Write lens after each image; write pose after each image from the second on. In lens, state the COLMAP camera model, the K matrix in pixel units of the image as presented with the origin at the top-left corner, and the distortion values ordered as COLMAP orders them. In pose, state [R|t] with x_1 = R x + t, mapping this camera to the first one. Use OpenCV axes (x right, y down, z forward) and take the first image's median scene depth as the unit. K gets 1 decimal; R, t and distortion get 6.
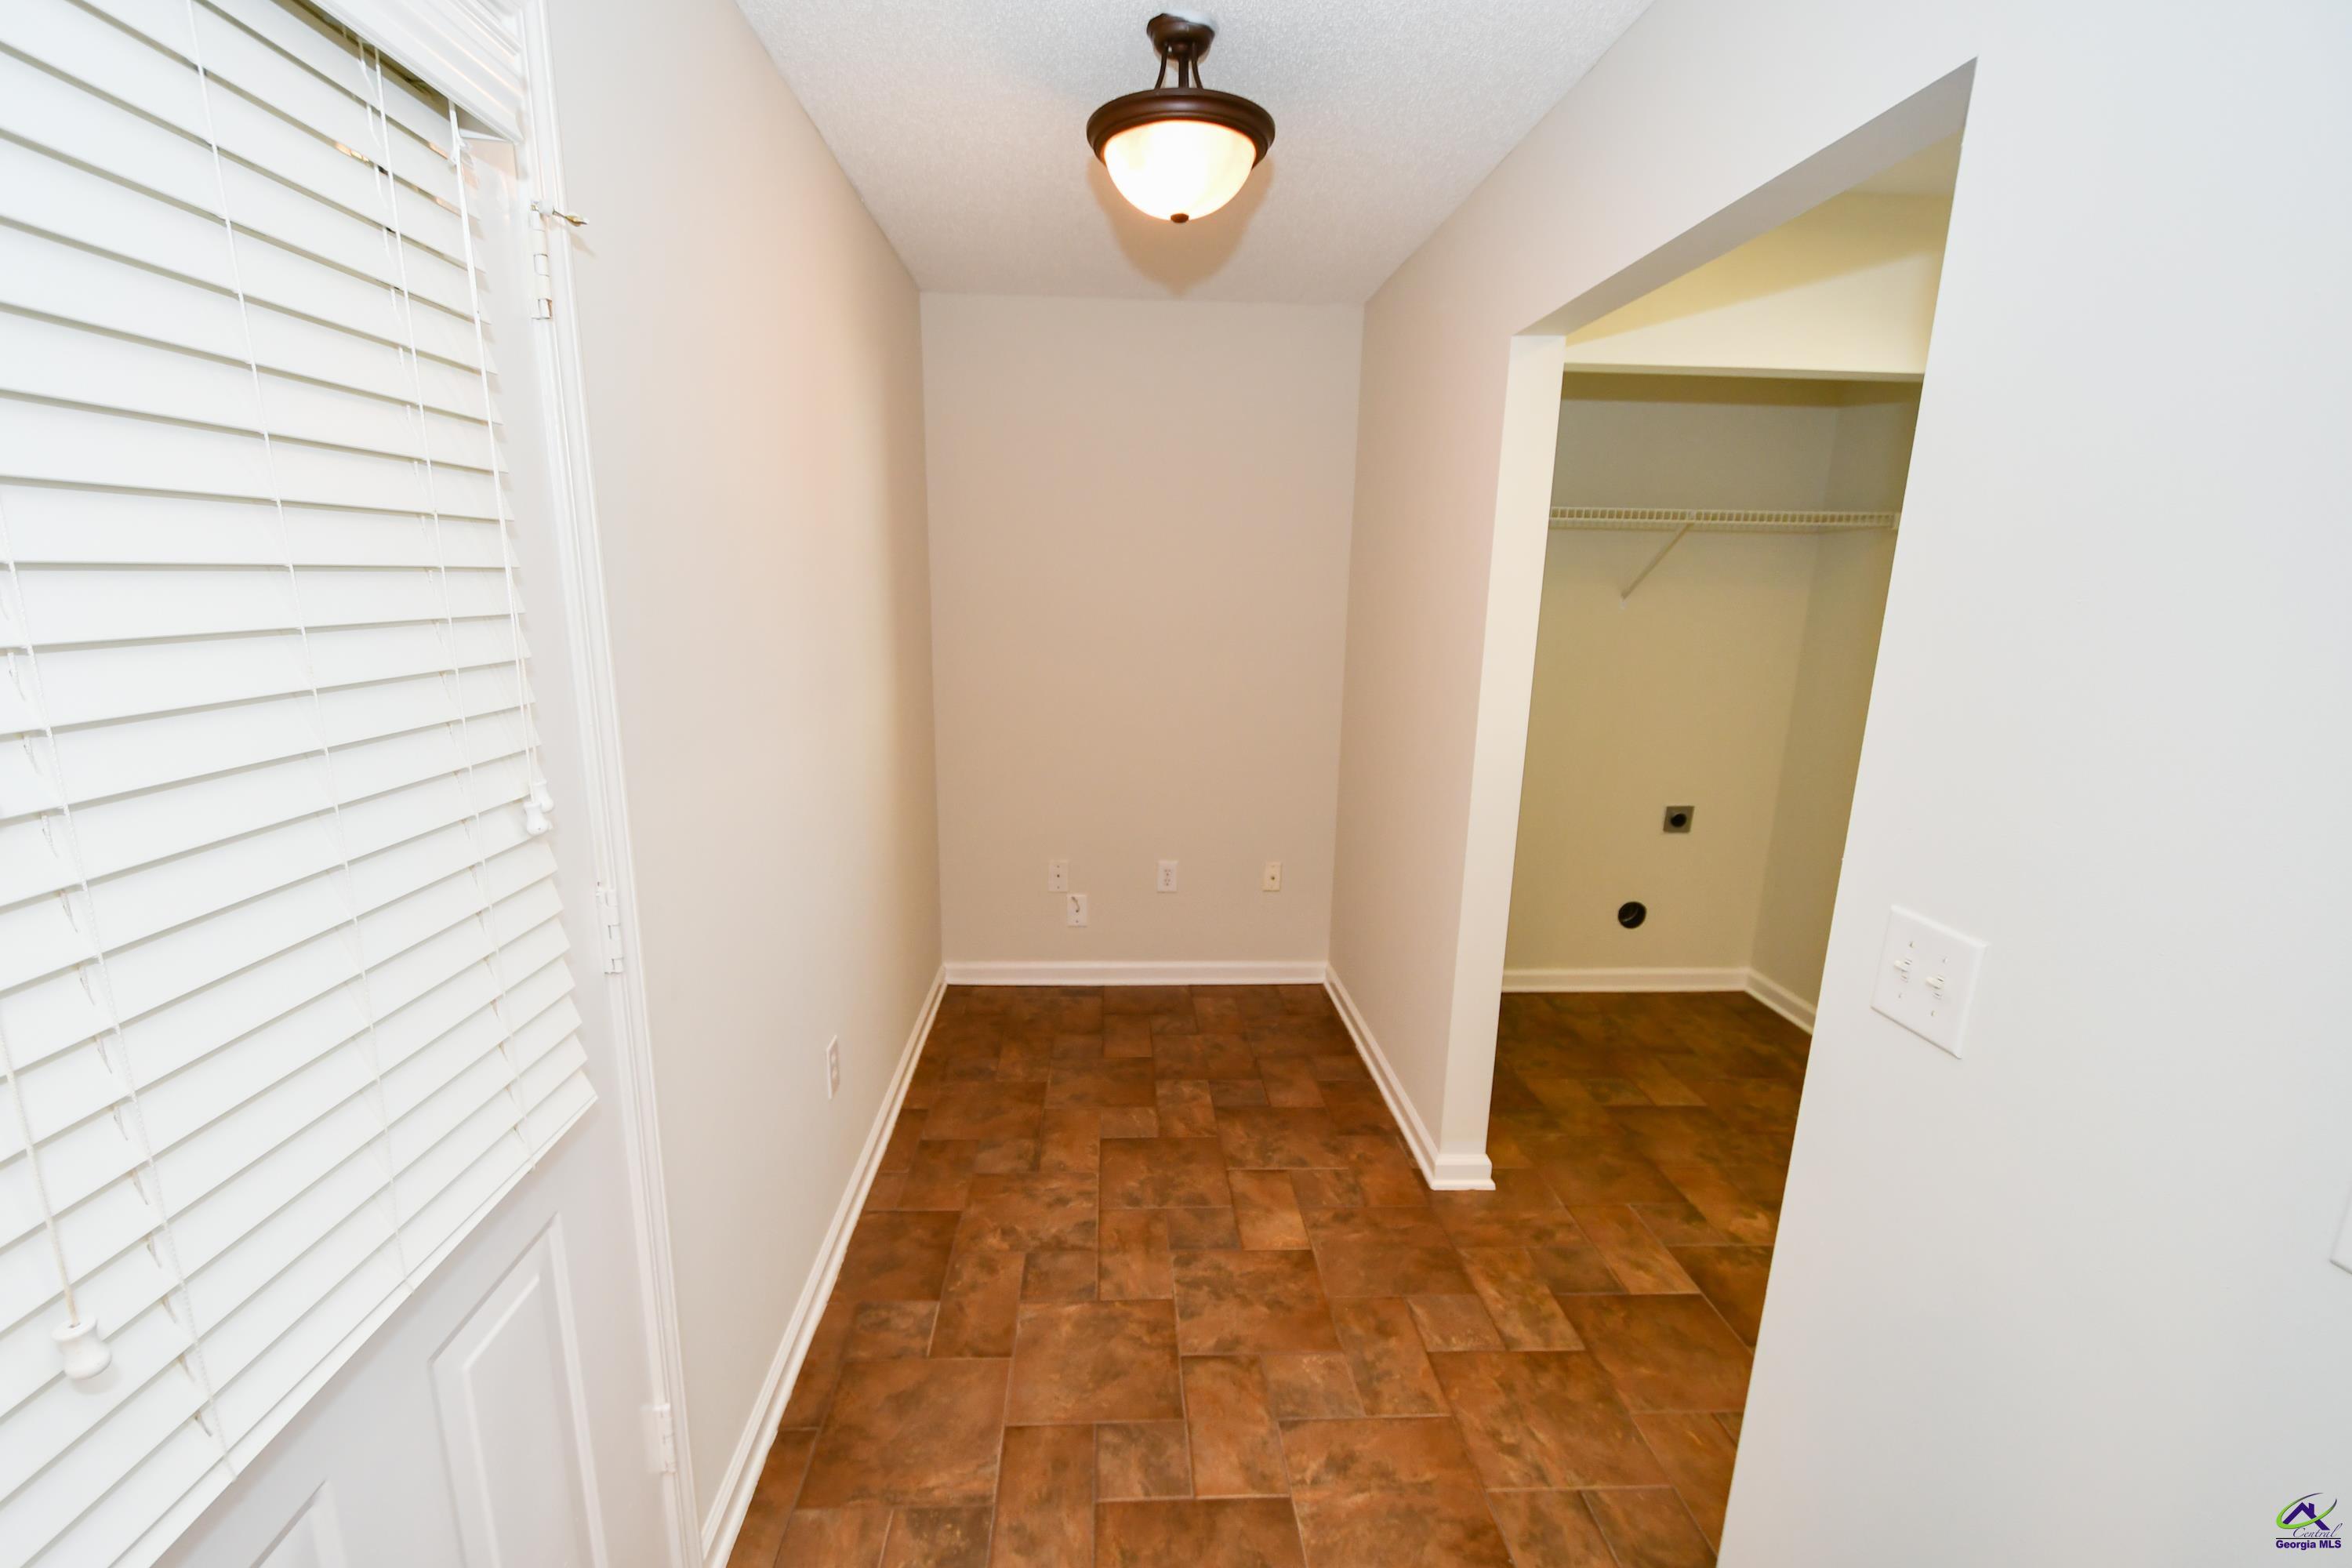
lens RADIAL K [[1038.5, 0, 1156.0], [0, 1038.5, 808.2], [0, 0, 1]] dist [-0.003839, -0.000452]
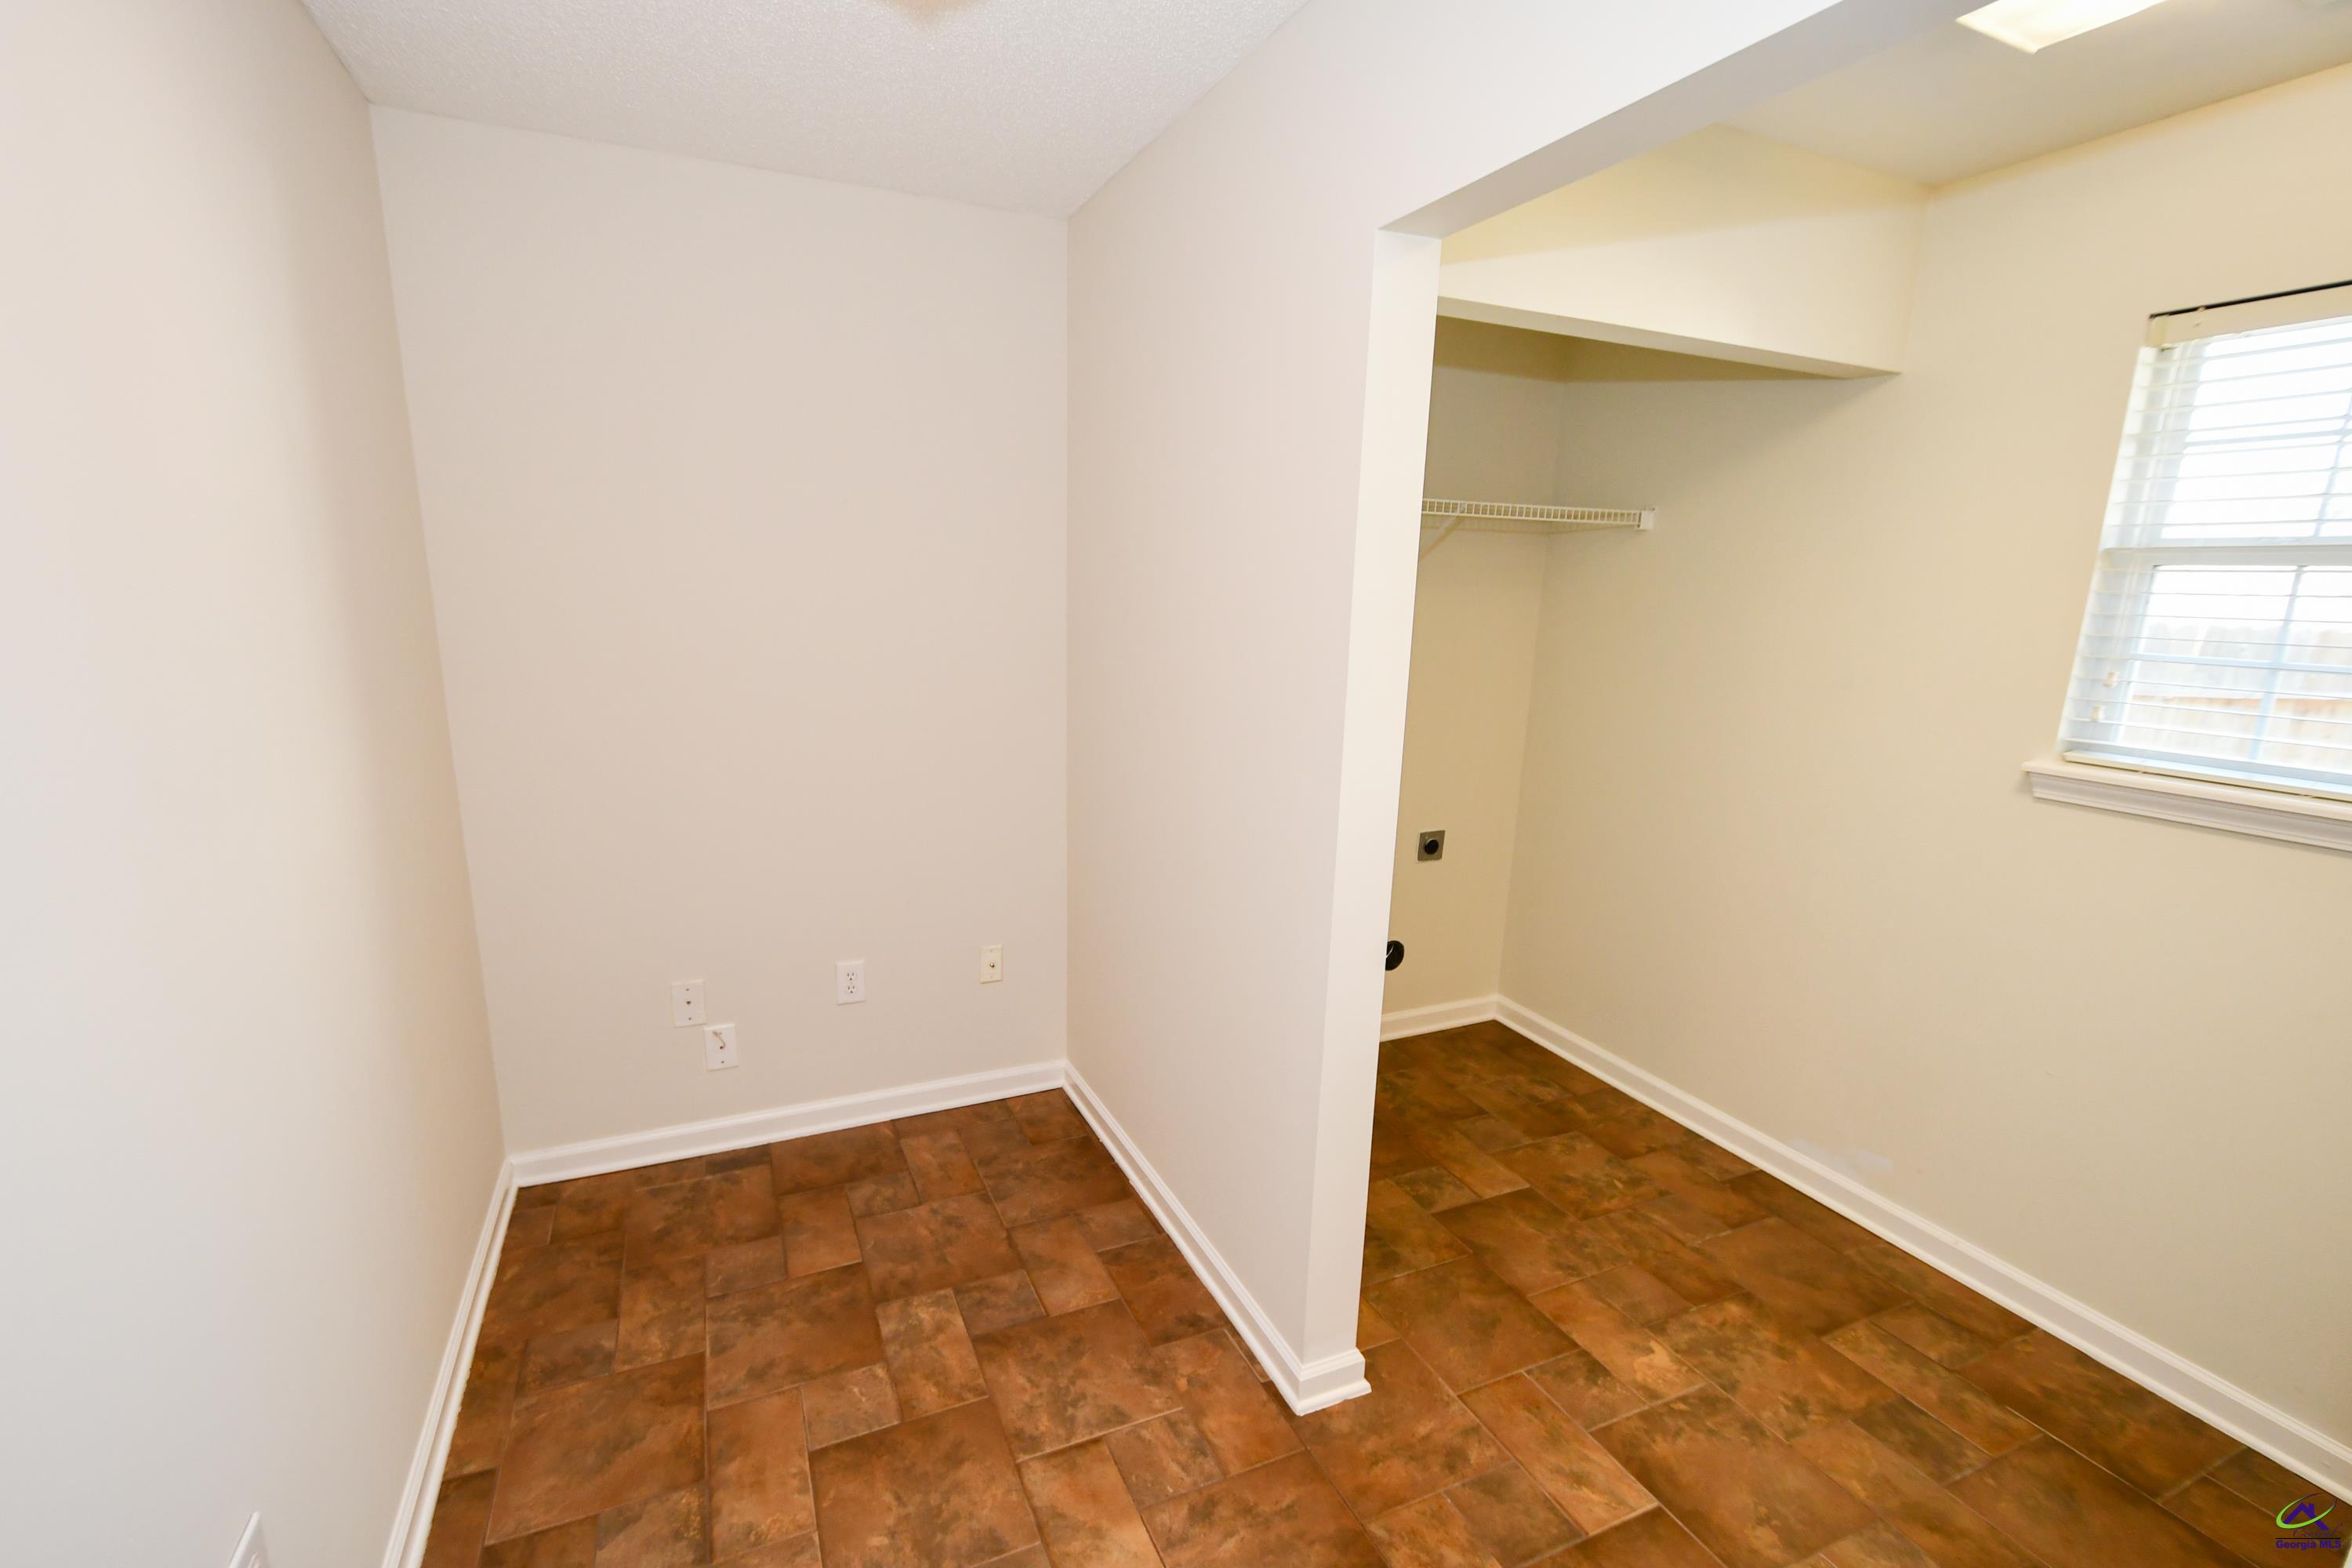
lens RADIAL K [[1030.4, 0, 1159.1], [0, 1030.4, 812.1], [0, 0, 1]] dist [0.009438, -0.010692]
pose [[0.931801, -0.073577, 0.355434, -0.044732], [0.069648, 0.997286, 0.023857, -0.068873], [-0.356225, 0.002525, 0.934397, 0.293645]]
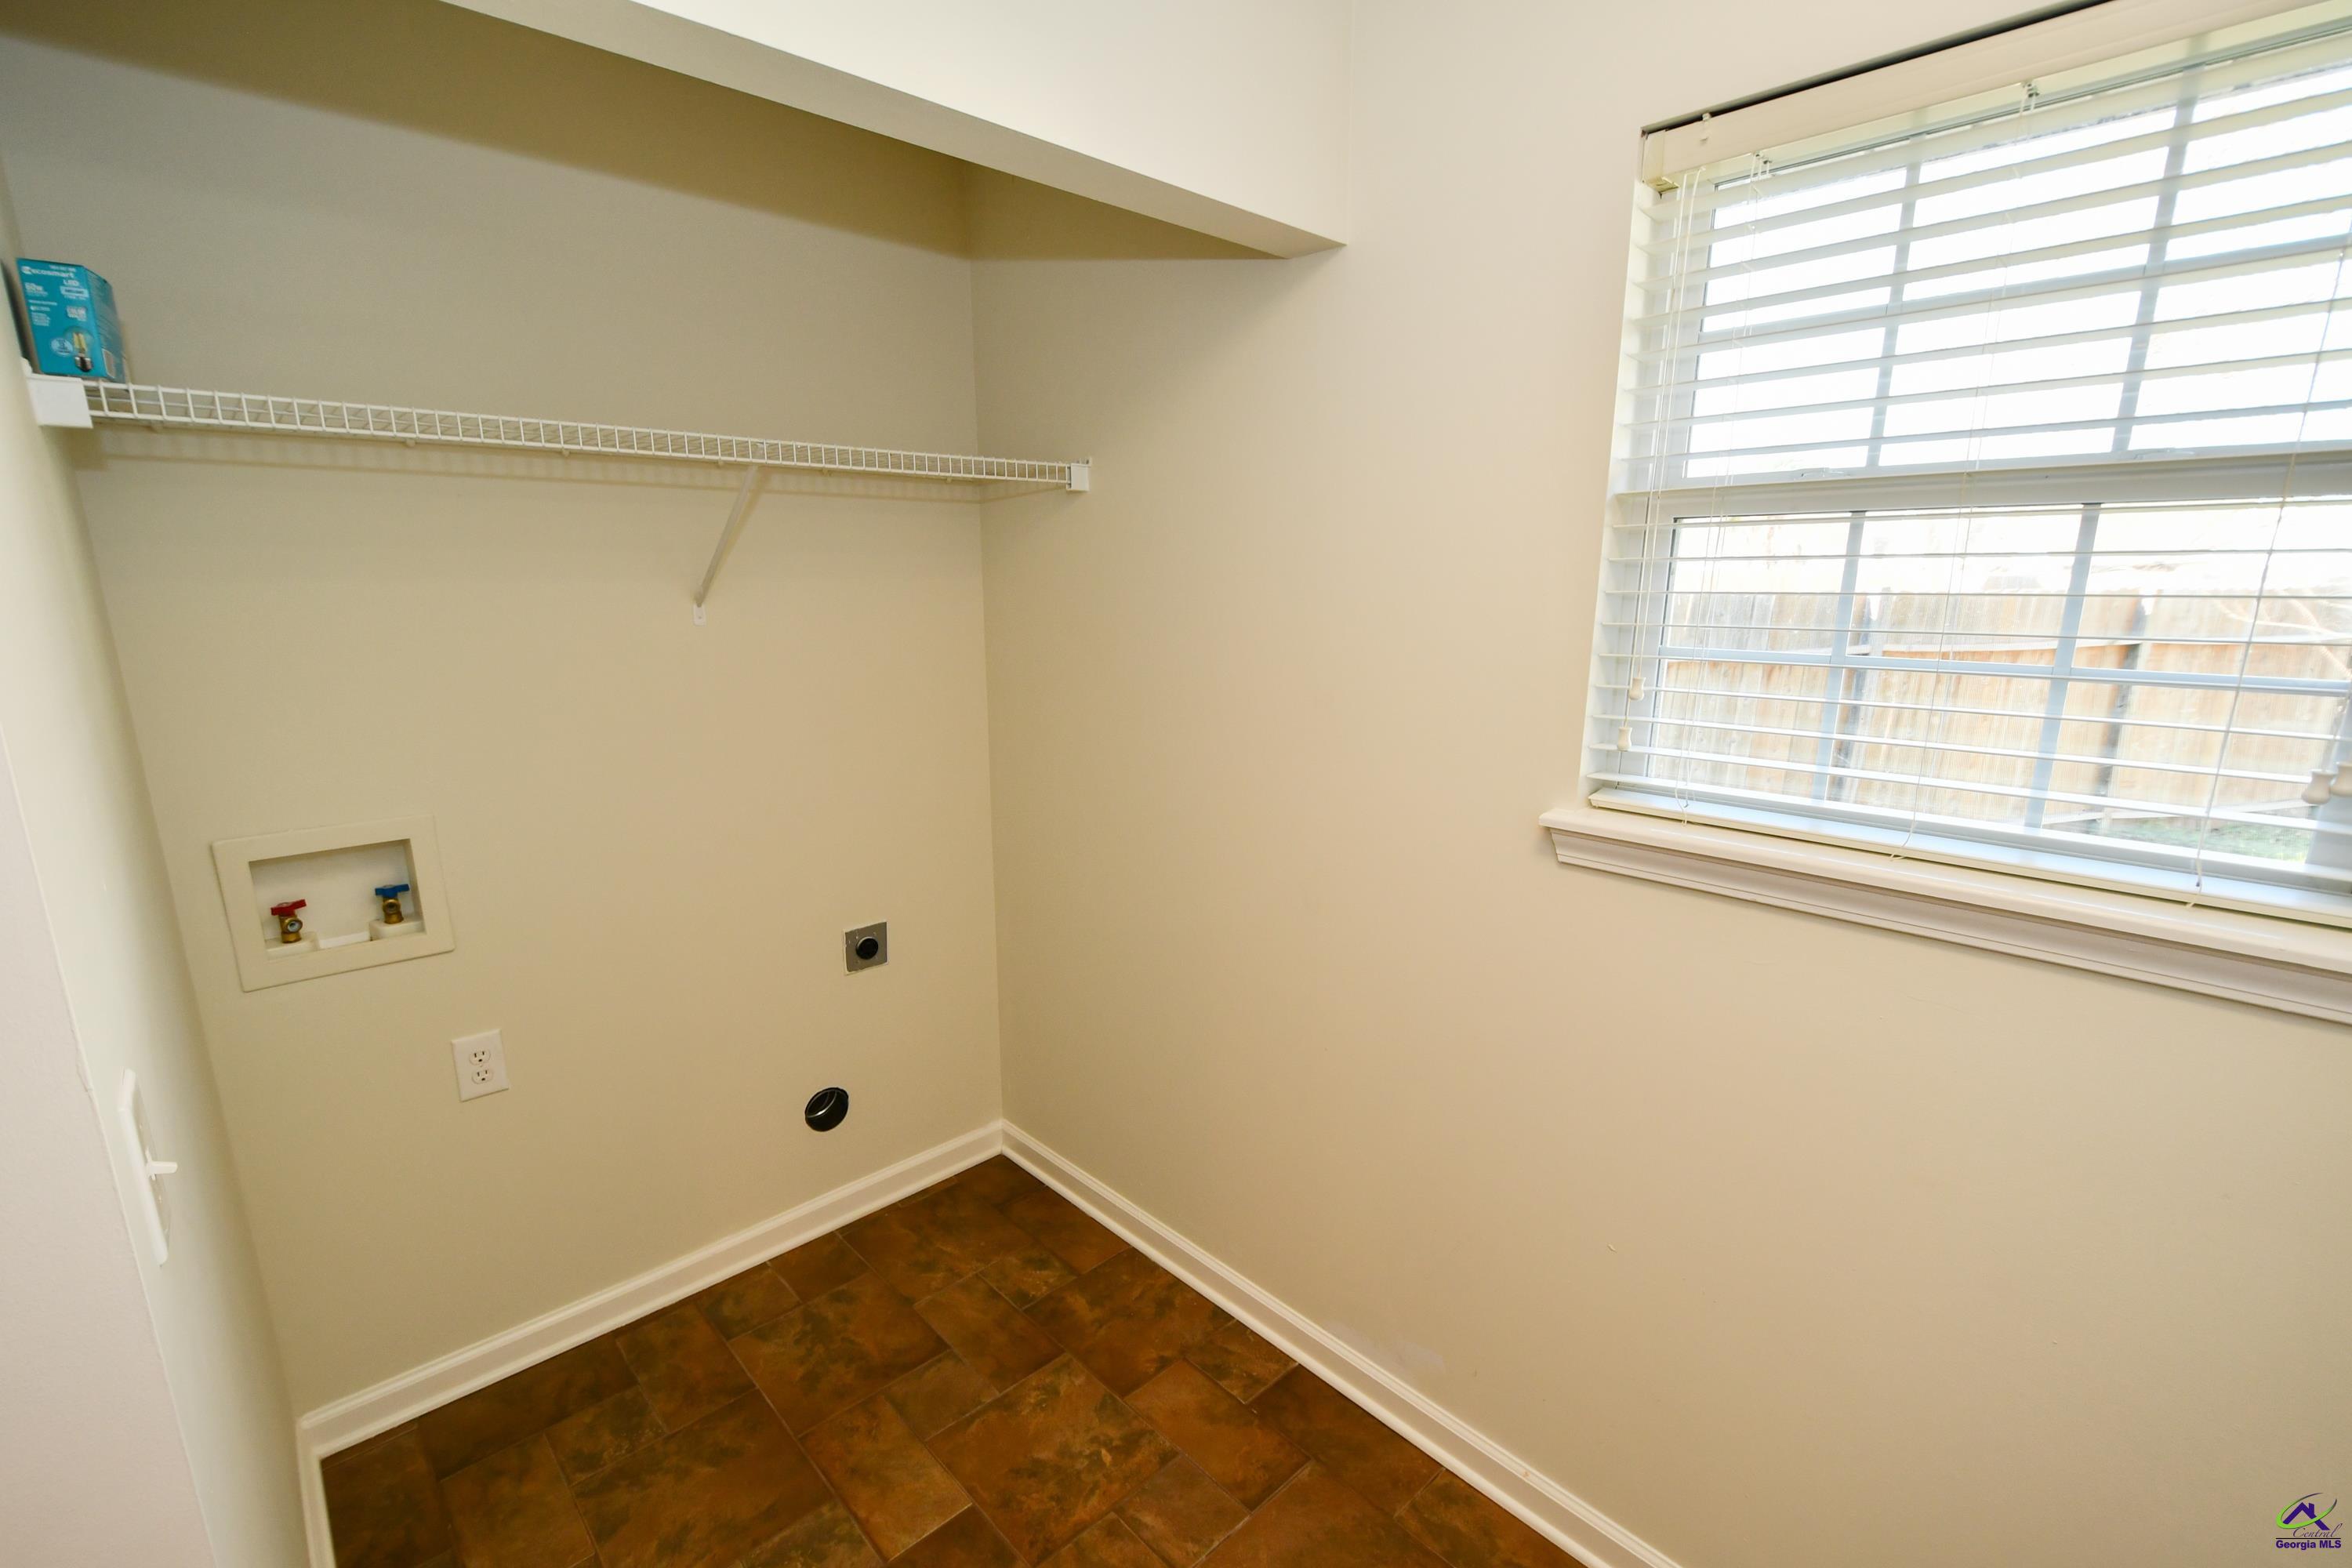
lens RADIAL K [[1030.4, 0, 1159.1], [0, 1030.4, 812.1], [0, 0, 1]] dist [0.009438, -0.010692]
pose [[0.762107, -0.161937, 0.626873, 0.311130], [0.154395, 0.985739, 0.066939, -0.104079], [-0.628773, 0.045772, 0.776241, 0.475230]]
